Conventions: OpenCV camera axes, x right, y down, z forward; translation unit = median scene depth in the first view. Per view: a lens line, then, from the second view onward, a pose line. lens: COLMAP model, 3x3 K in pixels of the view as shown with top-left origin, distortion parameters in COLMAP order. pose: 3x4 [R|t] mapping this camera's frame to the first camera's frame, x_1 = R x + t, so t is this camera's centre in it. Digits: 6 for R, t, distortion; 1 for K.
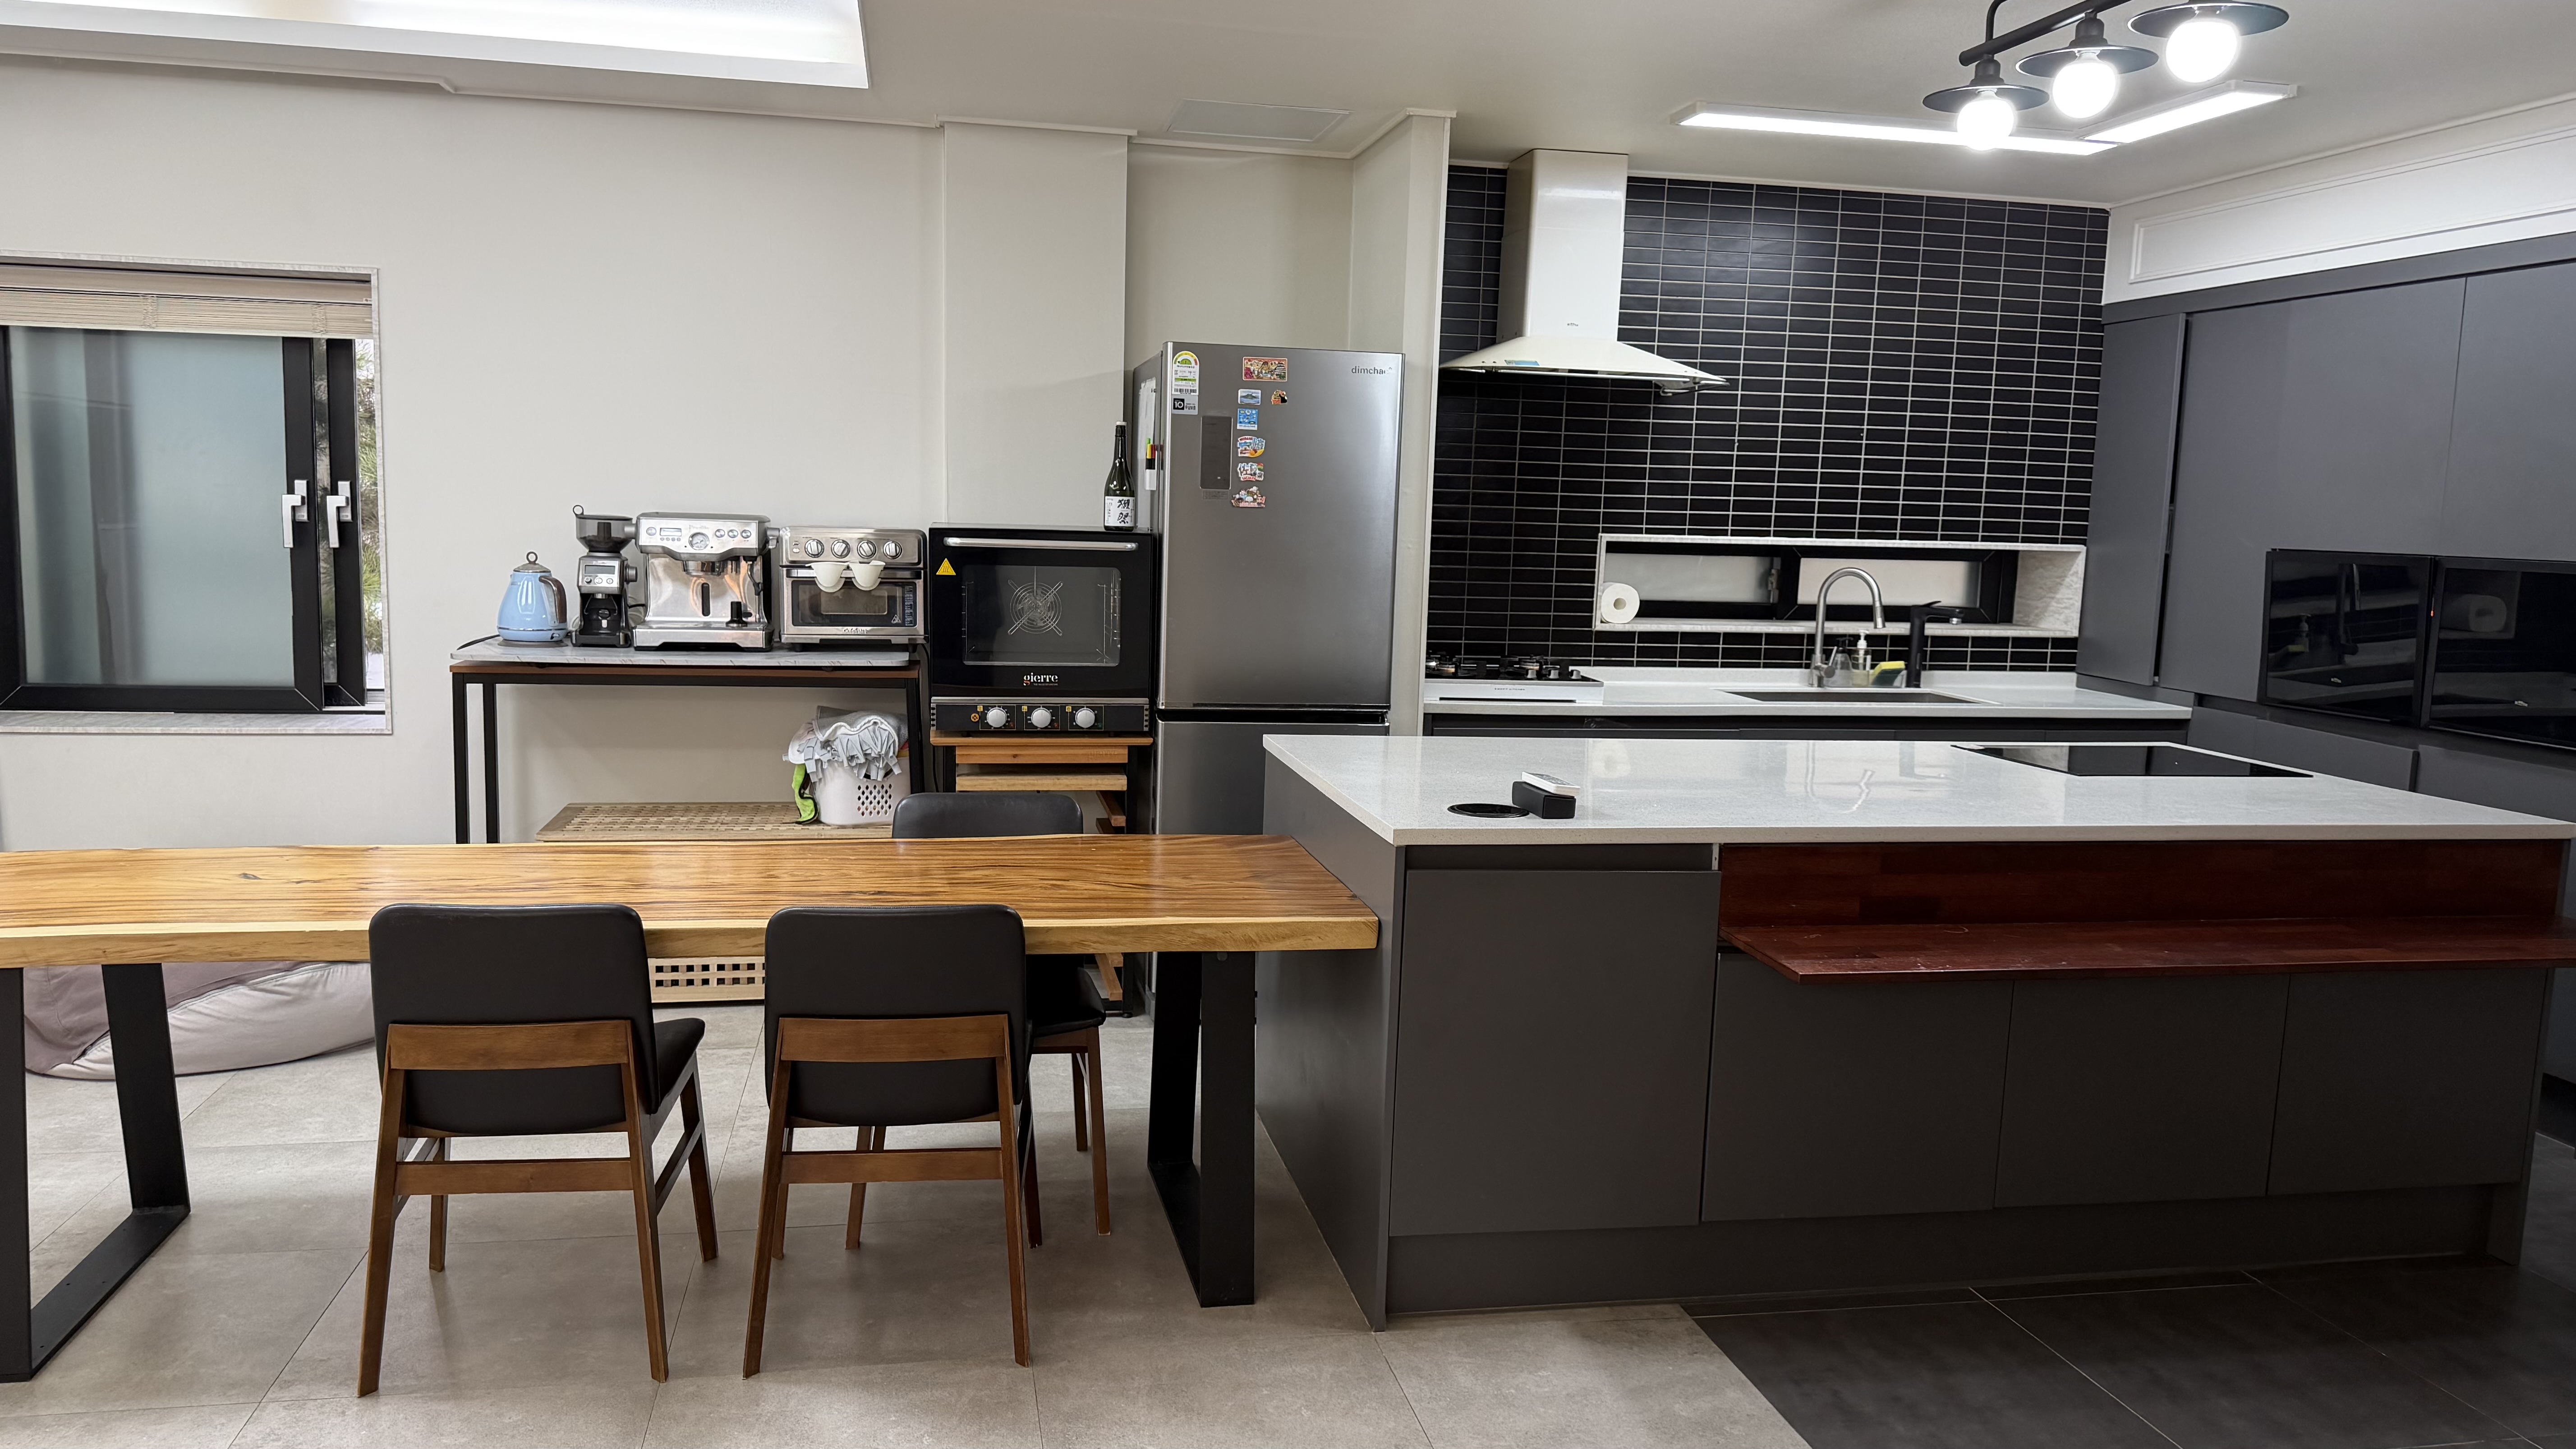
lens RADIAL K [[1782.1, 0, 1288.0], [0, 1782.1, 724.5], [0, 0, 1]] dist [0.122663, -0.184360]
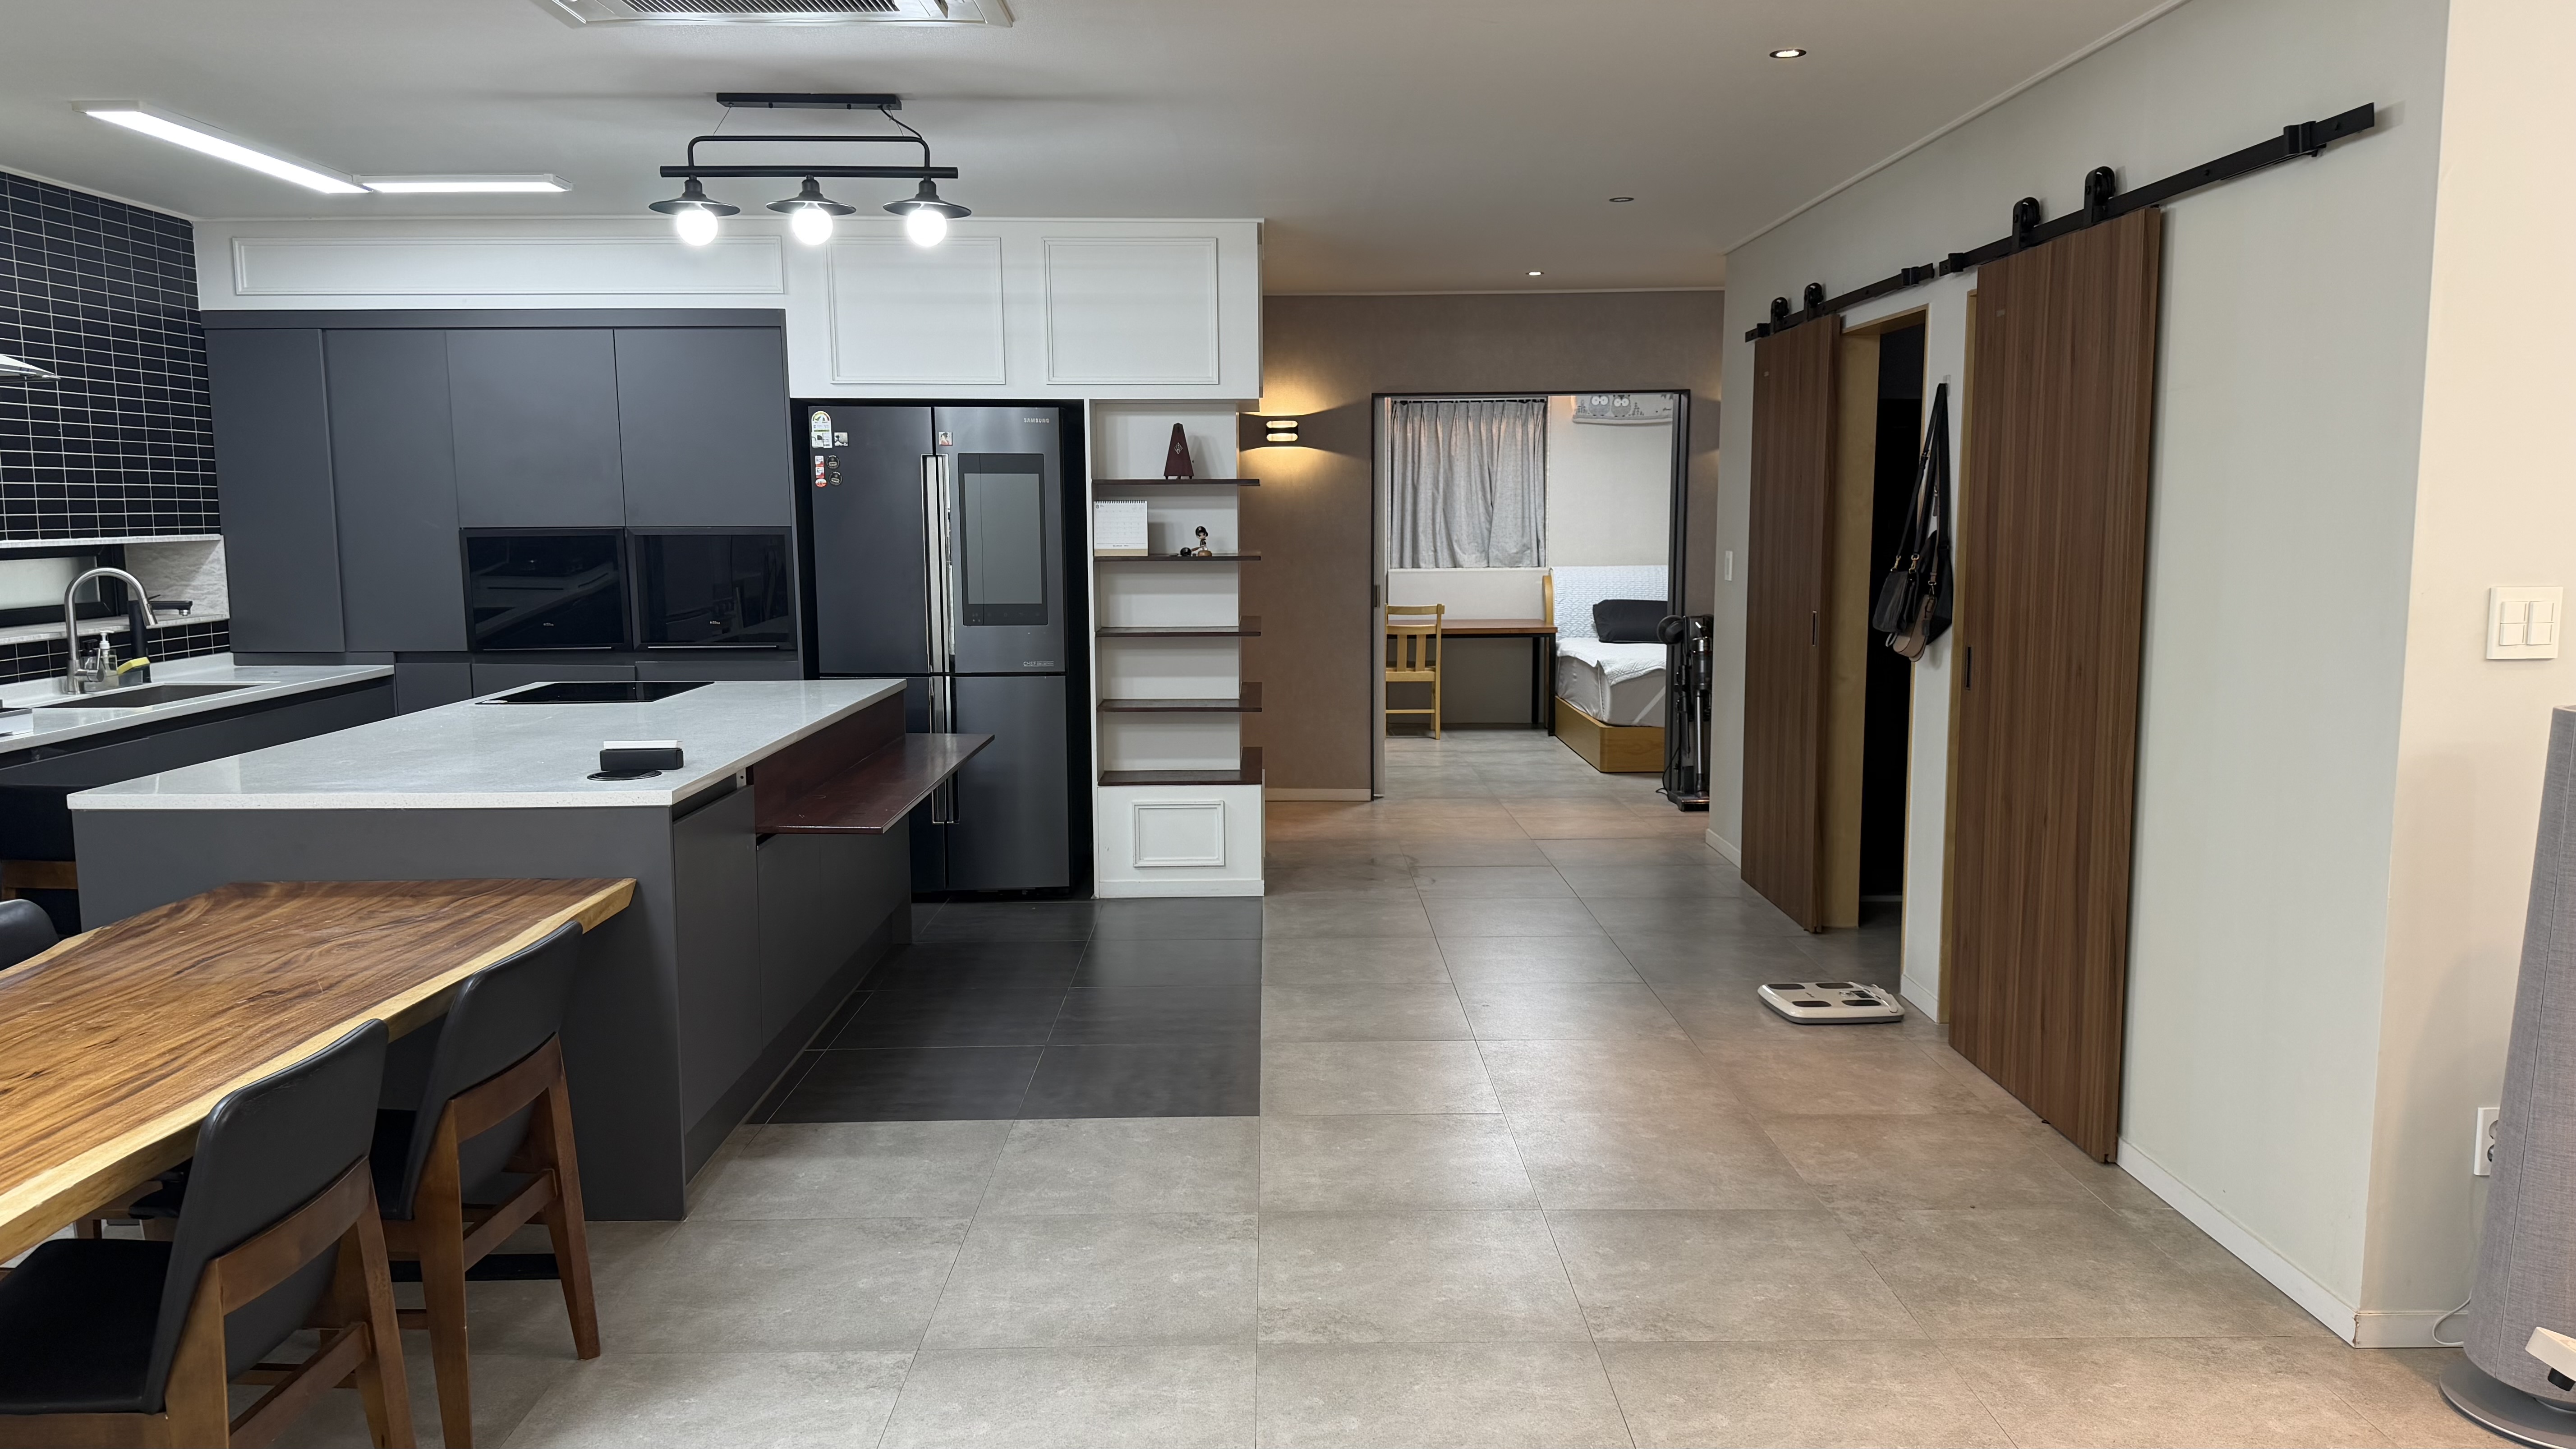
lens RADIAL K [[1782.1, 0, 1288.0], [0, 1782.1, 724.5], [0, 0, 1]] dist [0.122663, -0.184360]
pose [[0.185990, -0.149568, 0.971101, -0.525166], [0.131149, 0.983281, 0.126326, -0.042315], [-0.973760, 0.103864, 0.202496, 0.183826]]
